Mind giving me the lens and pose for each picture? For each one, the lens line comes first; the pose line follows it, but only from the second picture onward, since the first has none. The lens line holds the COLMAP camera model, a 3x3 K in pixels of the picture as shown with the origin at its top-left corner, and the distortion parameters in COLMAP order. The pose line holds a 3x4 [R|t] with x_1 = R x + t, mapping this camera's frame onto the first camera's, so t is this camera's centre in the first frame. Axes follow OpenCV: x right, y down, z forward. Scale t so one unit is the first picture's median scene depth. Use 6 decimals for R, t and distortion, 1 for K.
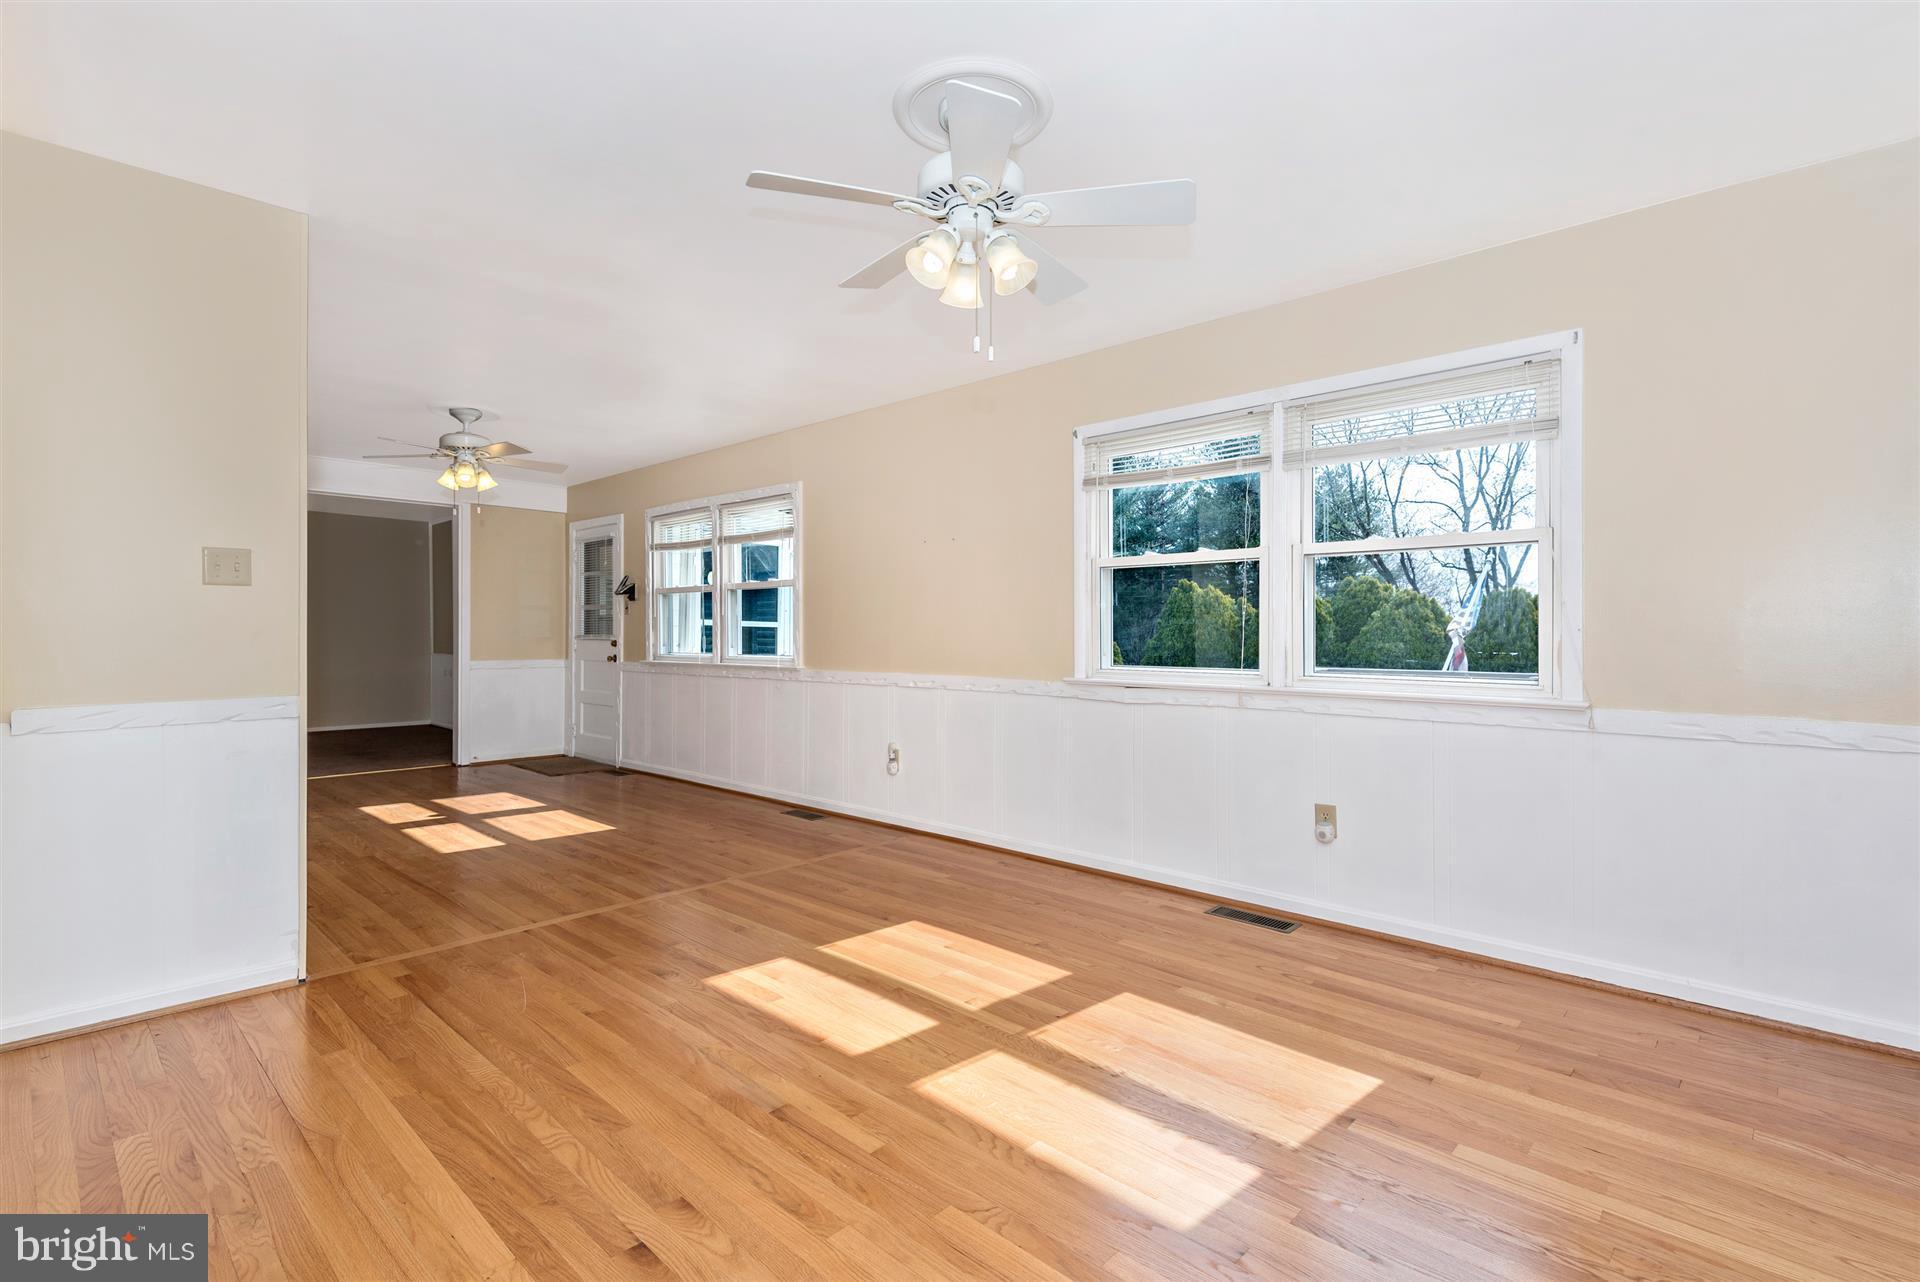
lens RADIAL K [[887.1, 0, 969.5], [0, 887.1, 639.9], [0, 0, 1]] dist [0.013964, -0.010081]
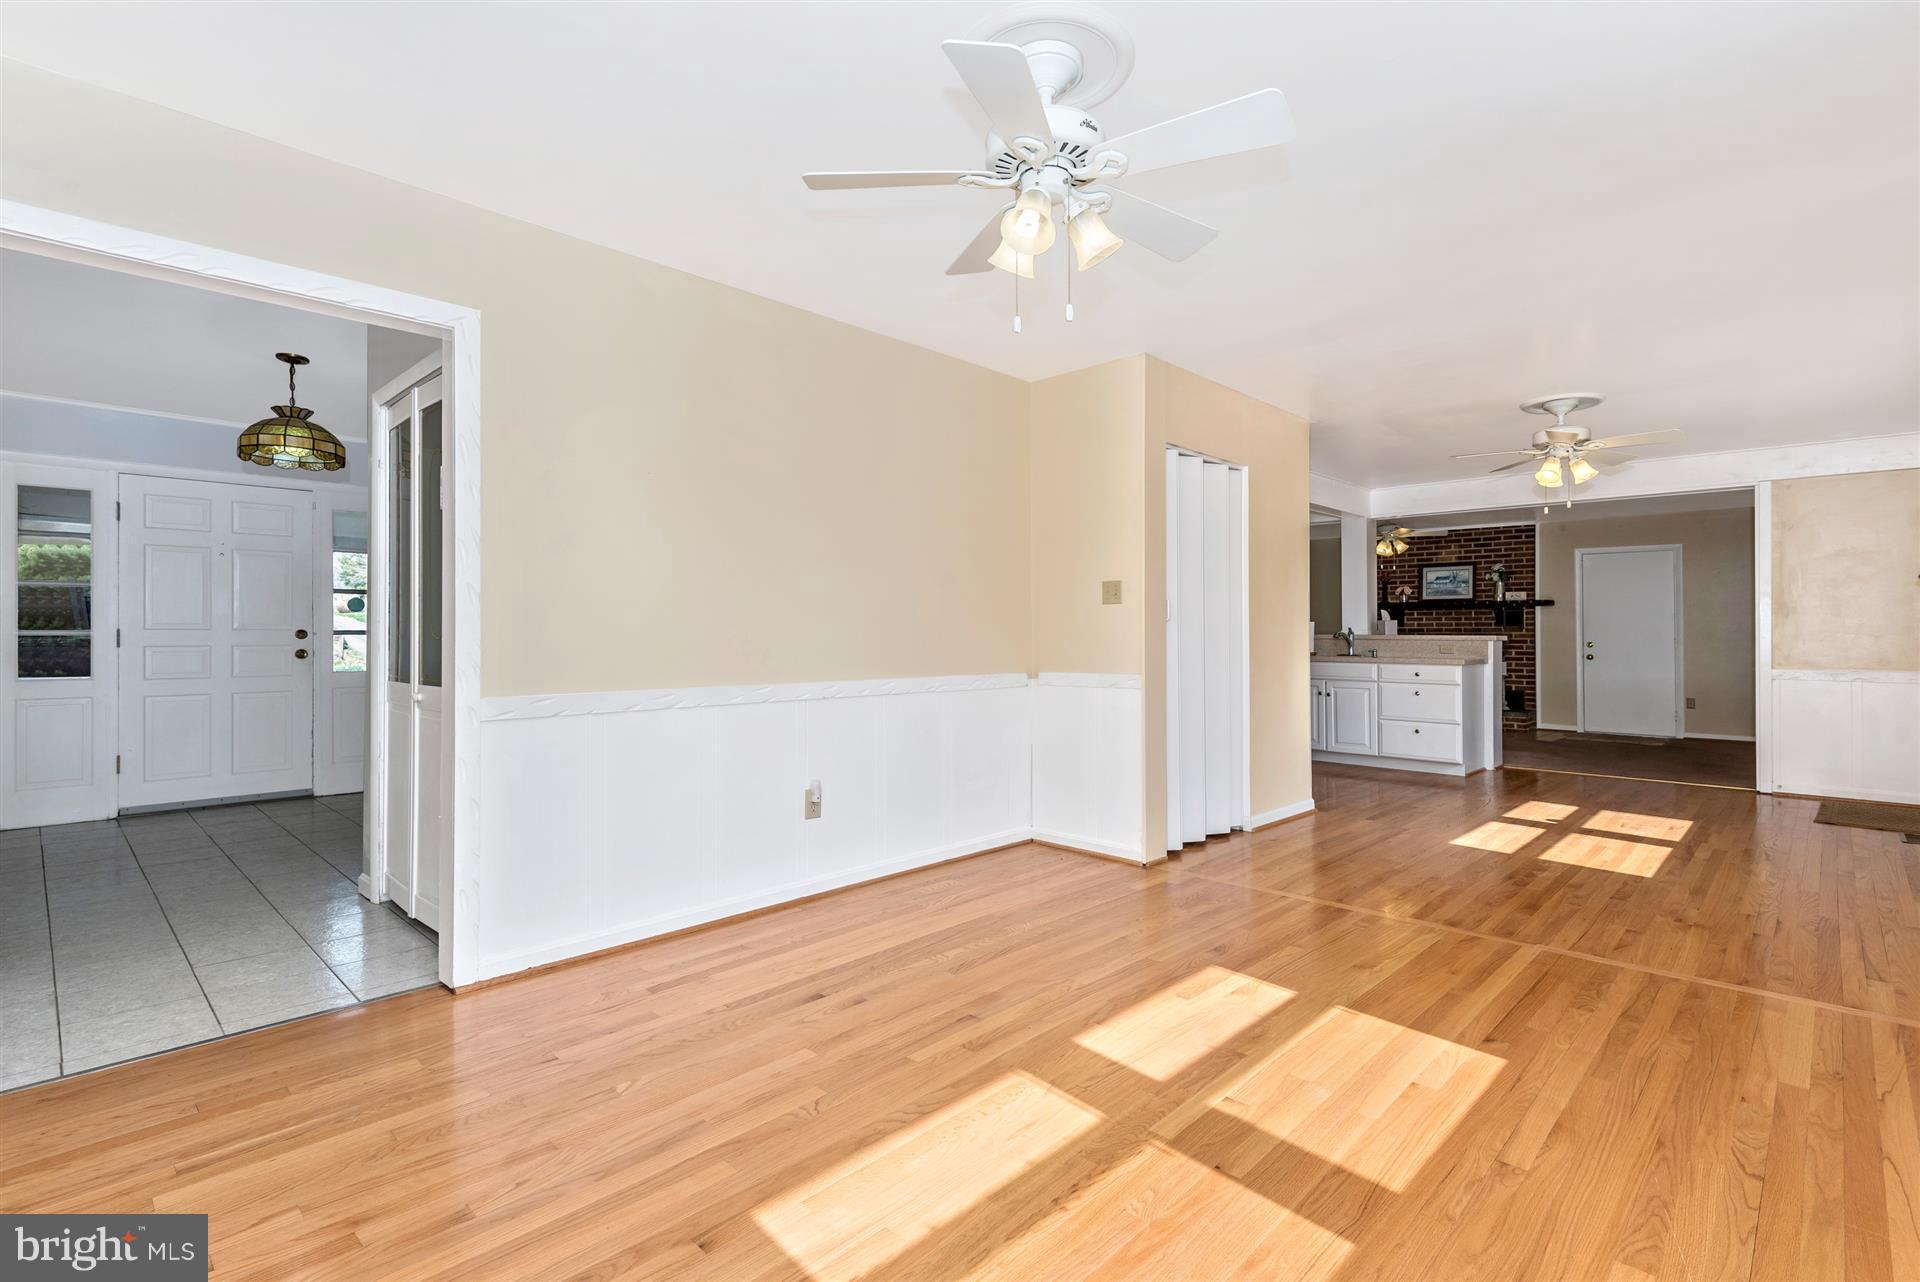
lens RADIAL K [[887.1, 0, 963.4], [0, 887.1, 626.3], [0, 0, 1]] dist [0.013964, -0.010081]
pose [[-0.006481, -0.010058, -0.999928, 0.757805], [-0.013966, 0.999853, -0.009967, 0.011829], [0.999881, 0.013901, -0.006620, 0.759421]]
